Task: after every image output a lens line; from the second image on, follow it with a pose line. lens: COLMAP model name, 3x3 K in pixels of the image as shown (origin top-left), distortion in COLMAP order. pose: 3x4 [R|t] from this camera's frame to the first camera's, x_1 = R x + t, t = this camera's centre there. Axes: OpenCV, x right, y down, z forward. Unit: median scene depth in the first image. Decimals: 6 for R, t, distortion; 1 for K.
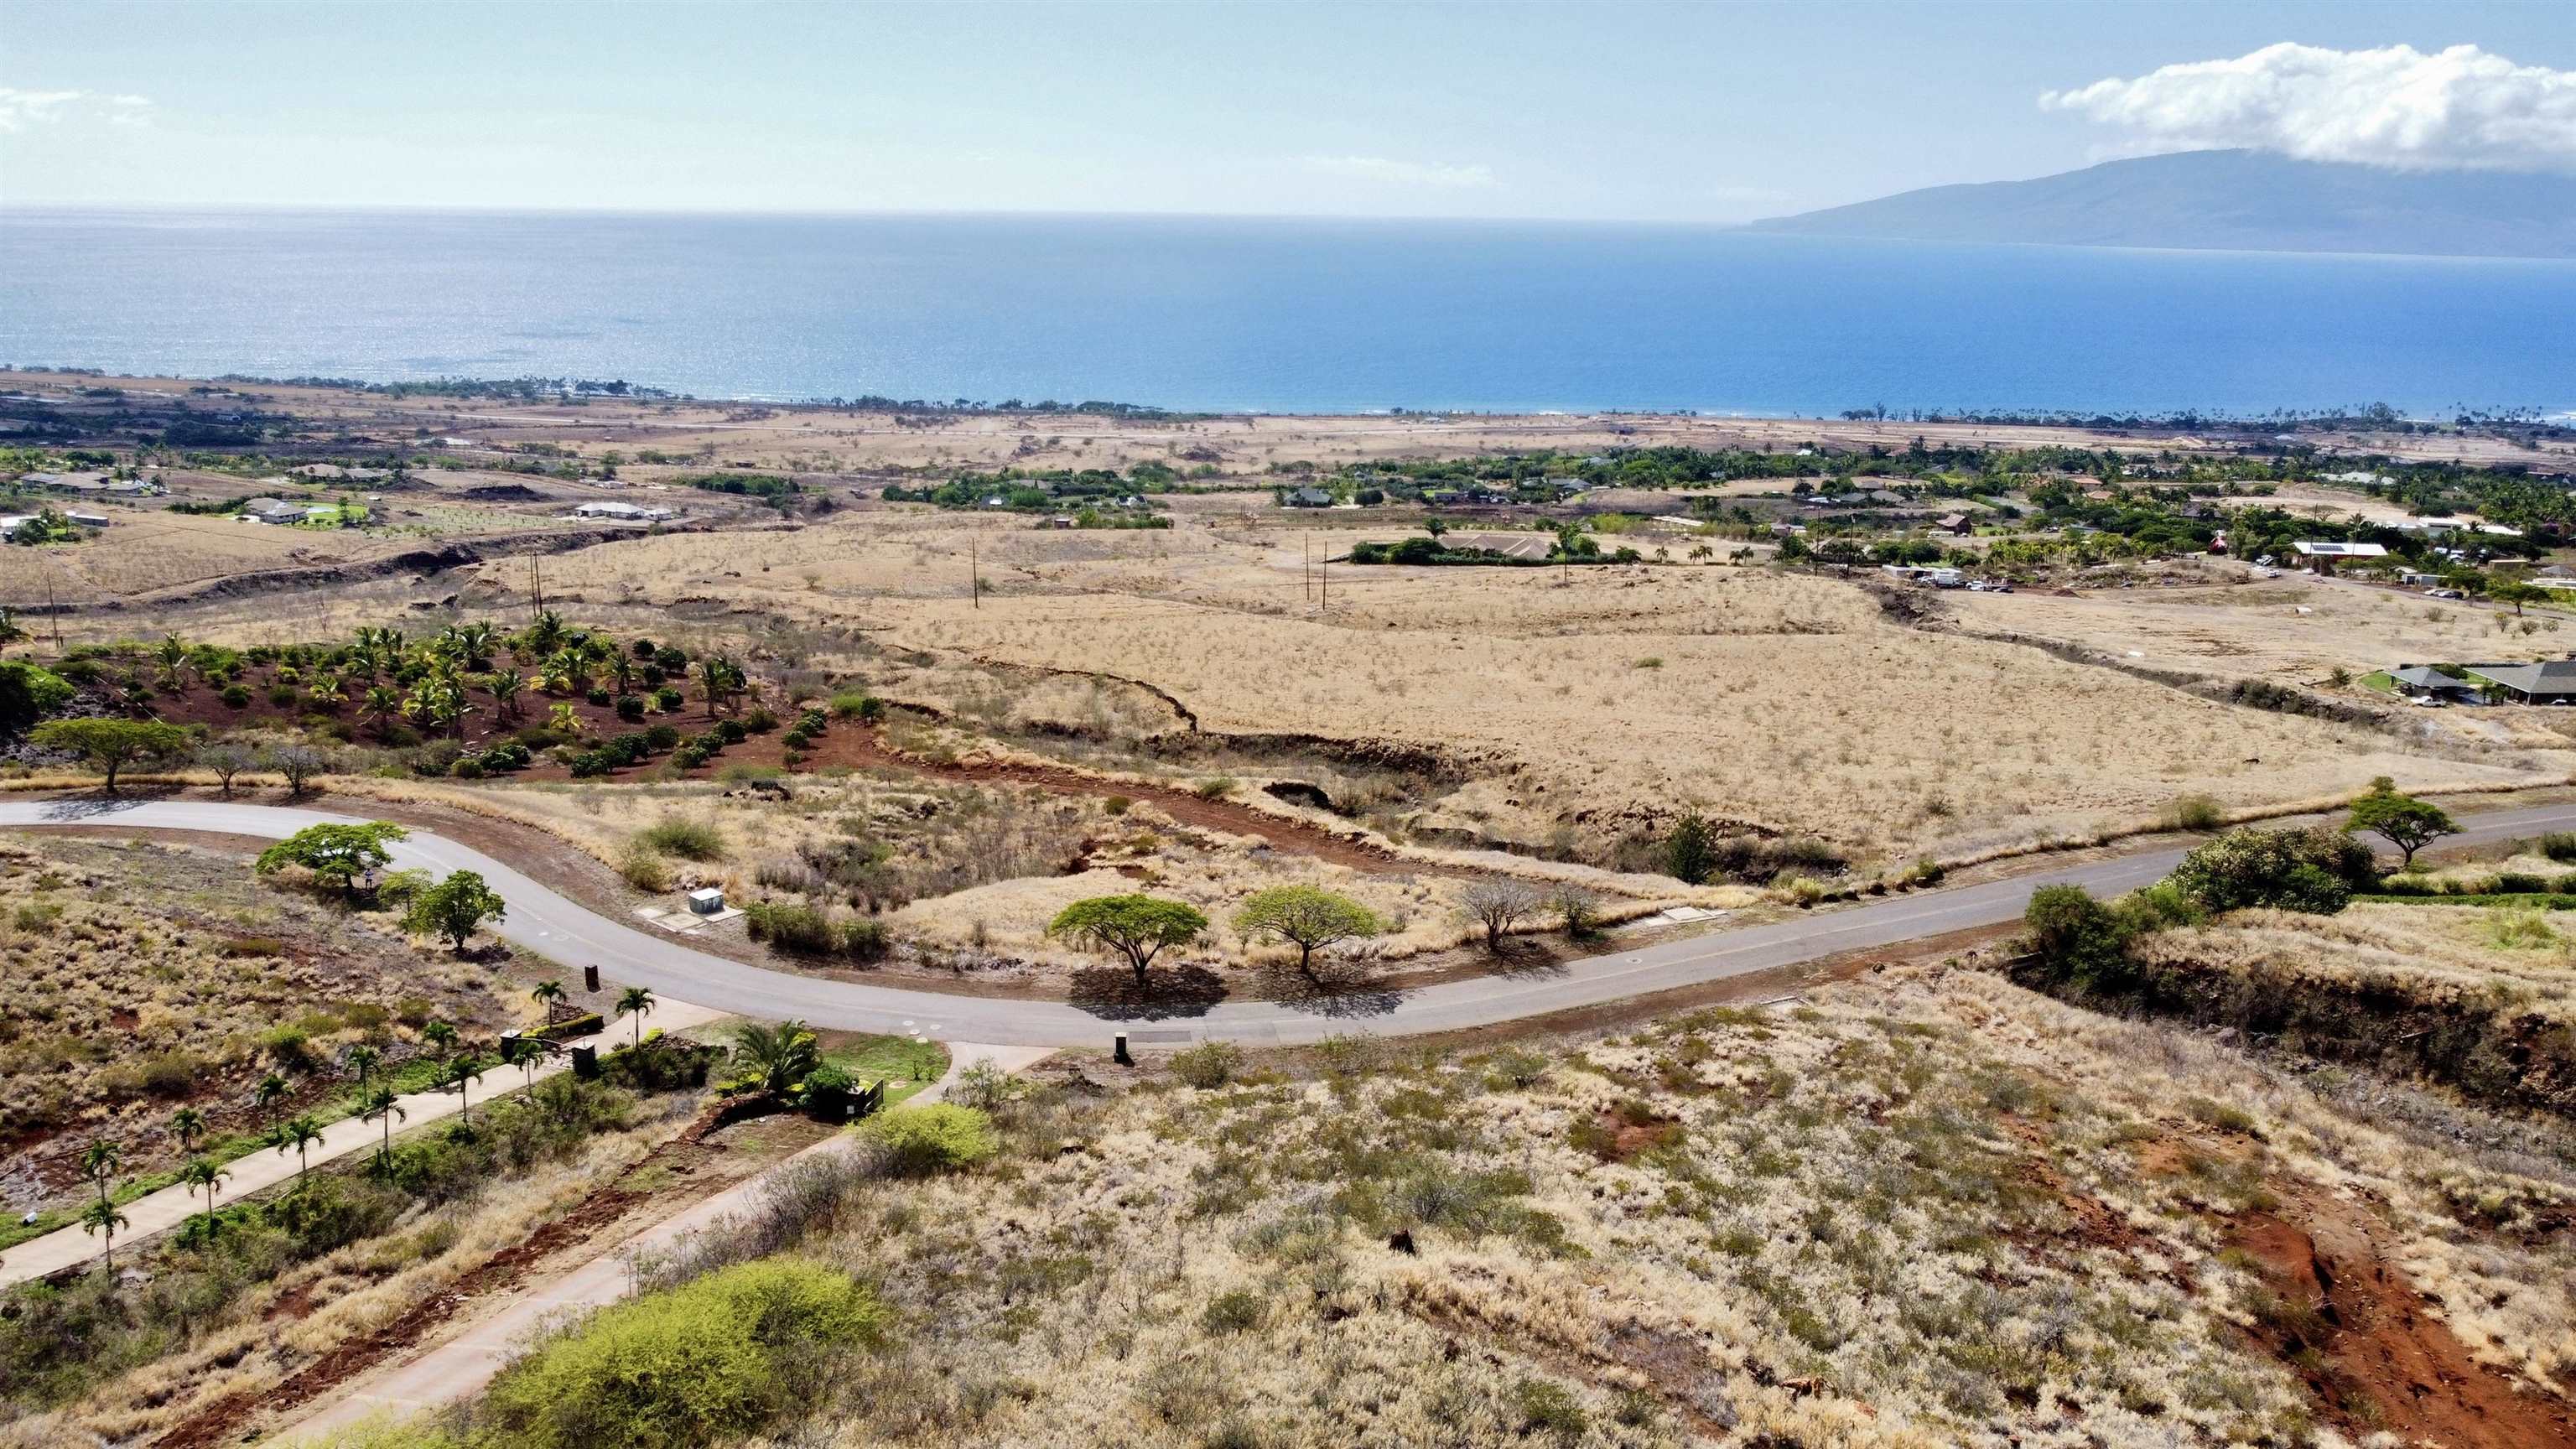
lens RADIAL K [[1957.4, 0, 1279.9], [0, 1957.4, 729.1], [0, 0, 1]] dist [-0.003229, -0.002662]
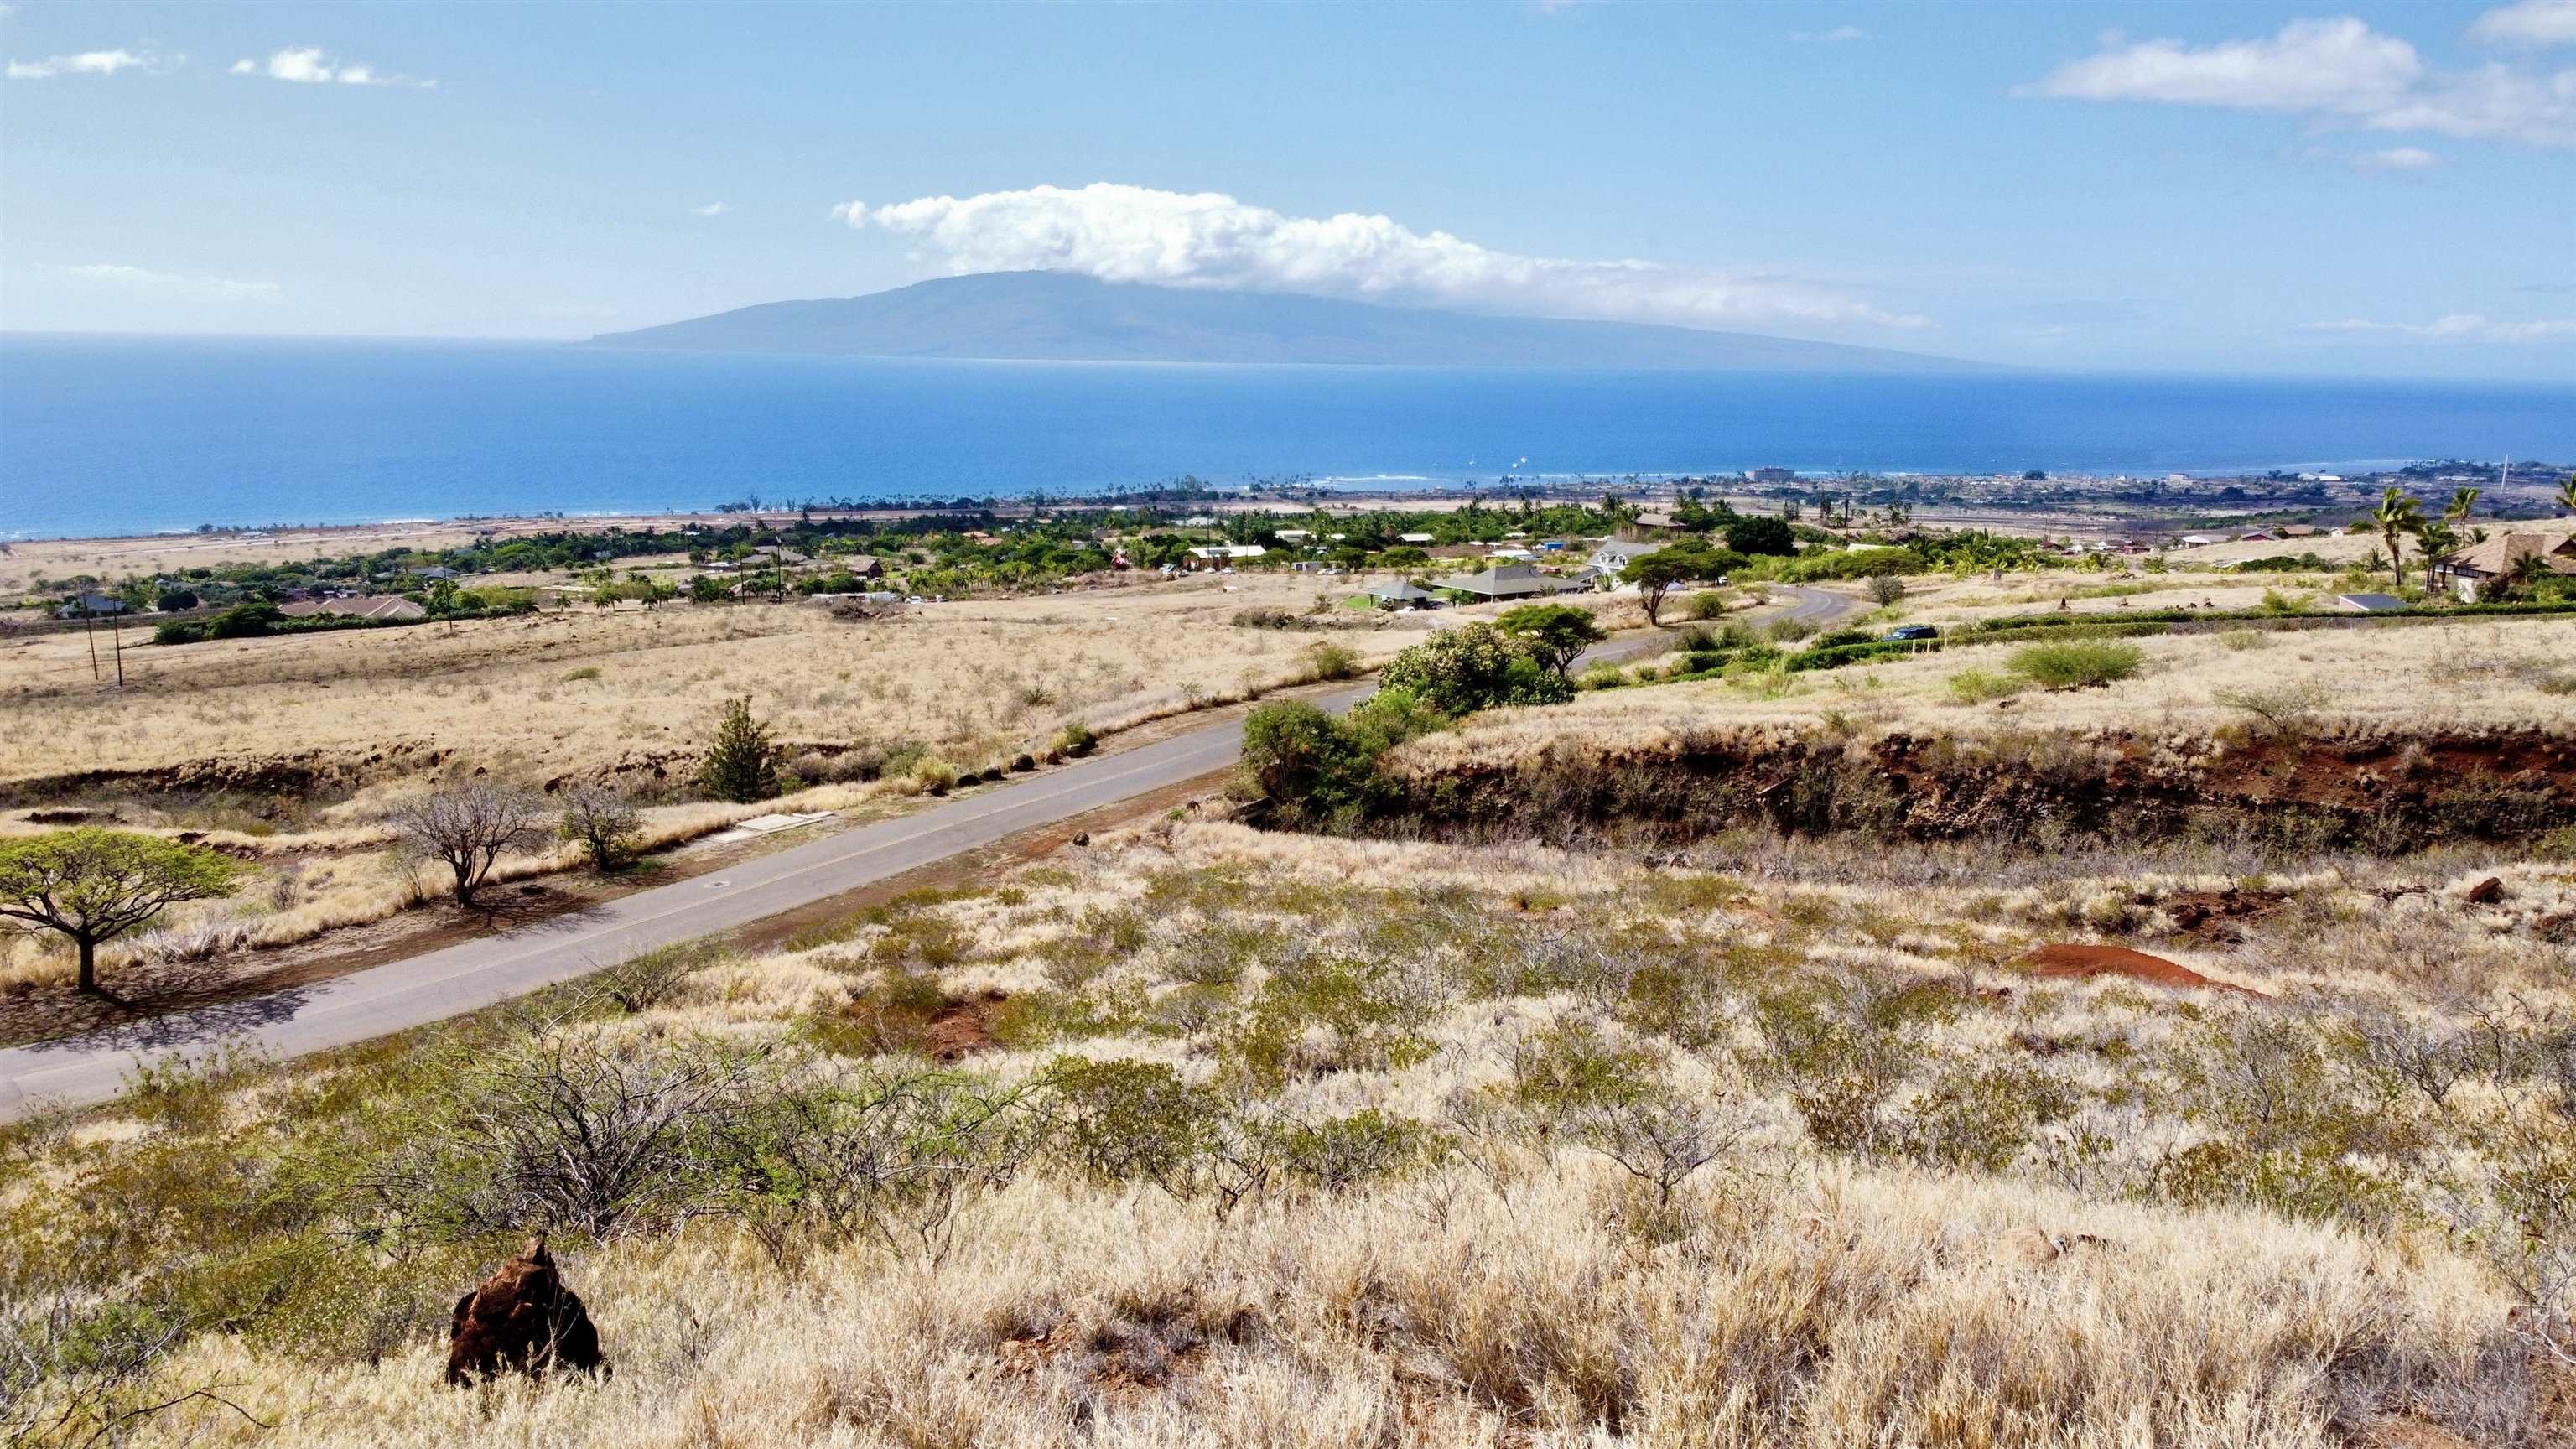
lens RADIAL K [[1953.5, 0, 1277.9], [0, 1953.5, 723.4], [0, 0, 1]] dist [0.006287, -0.007055]
pose [[0.846610, -0.105684, 0.521615, 0.011043], [0.136615, 0.990400, -0.021069, 0.072168], [-0.514381, 0.089098, 0.852921, 0.263856]]
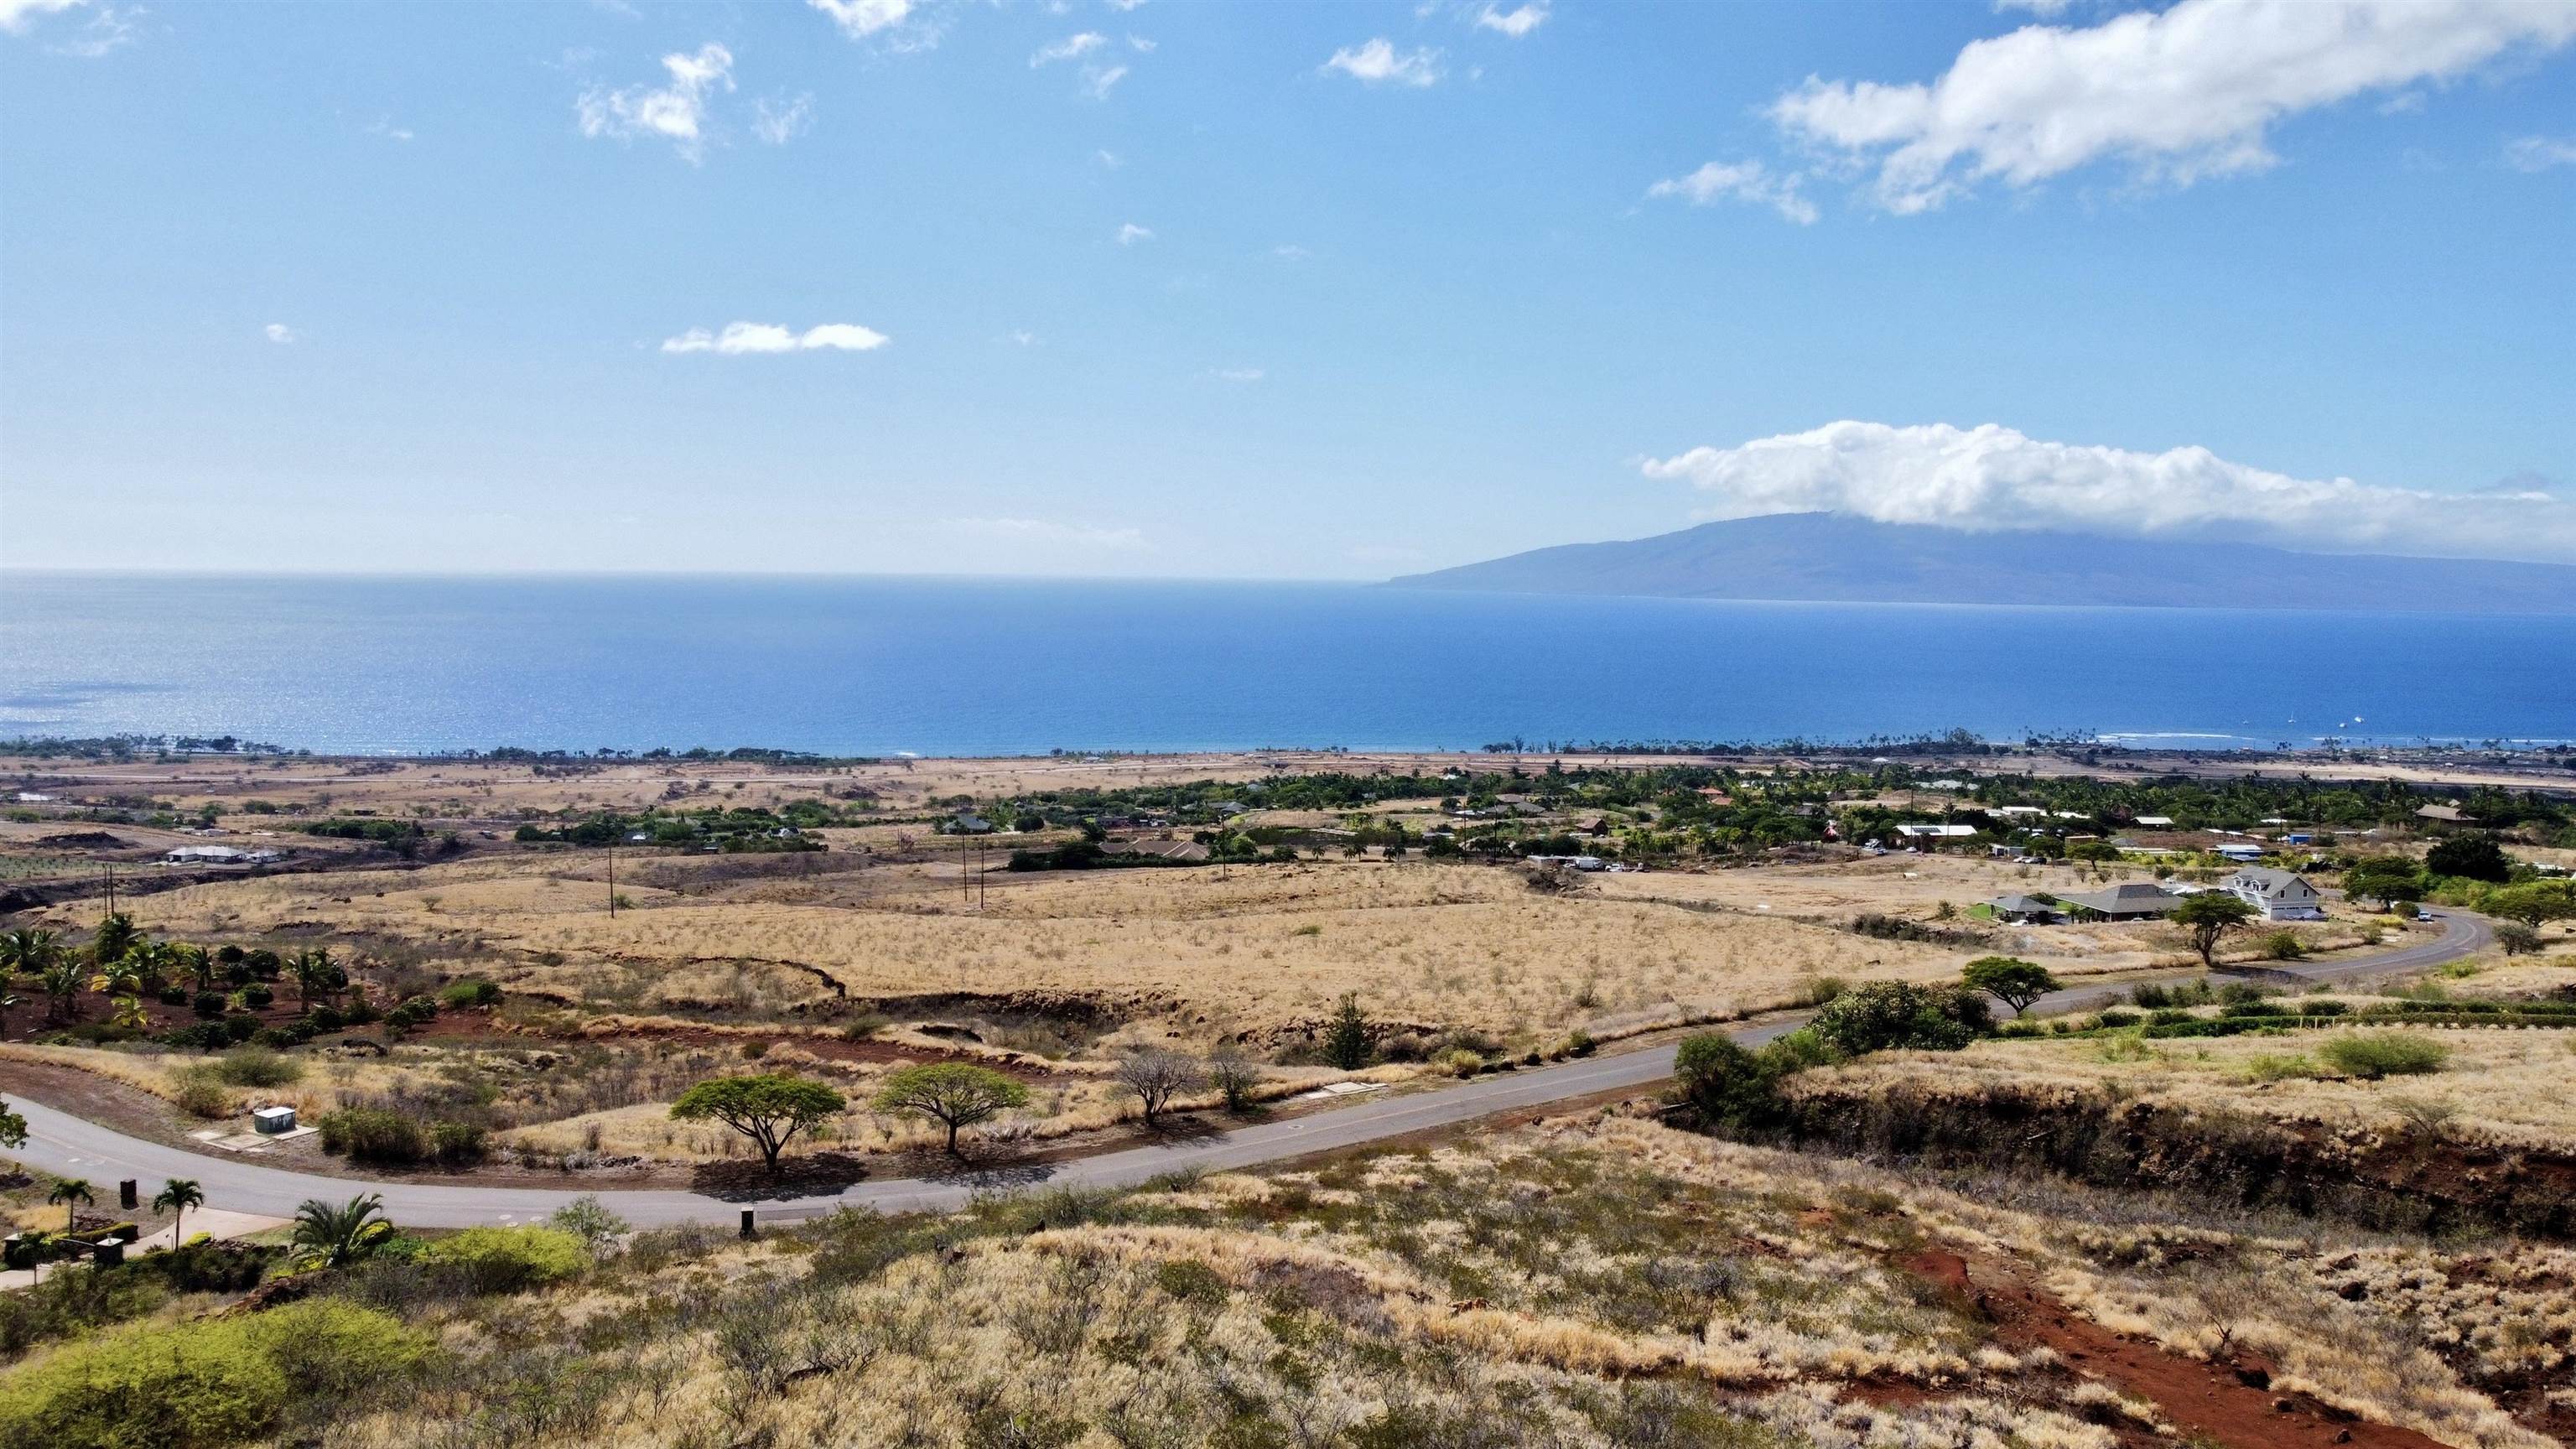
lens RADIAL K [[1956.1, 0, 1282.0], [0, 1956.1, 726.1], [0, 0, 1]] dist [0.002439, -0.010100]
pose [[0.984869, -0.016750, 0.172489, 0.006812], [0.047282, 0.983528, -0.174460, 0.062768], [-0.166725, 0.179976, 0.969439, 0.015577]]
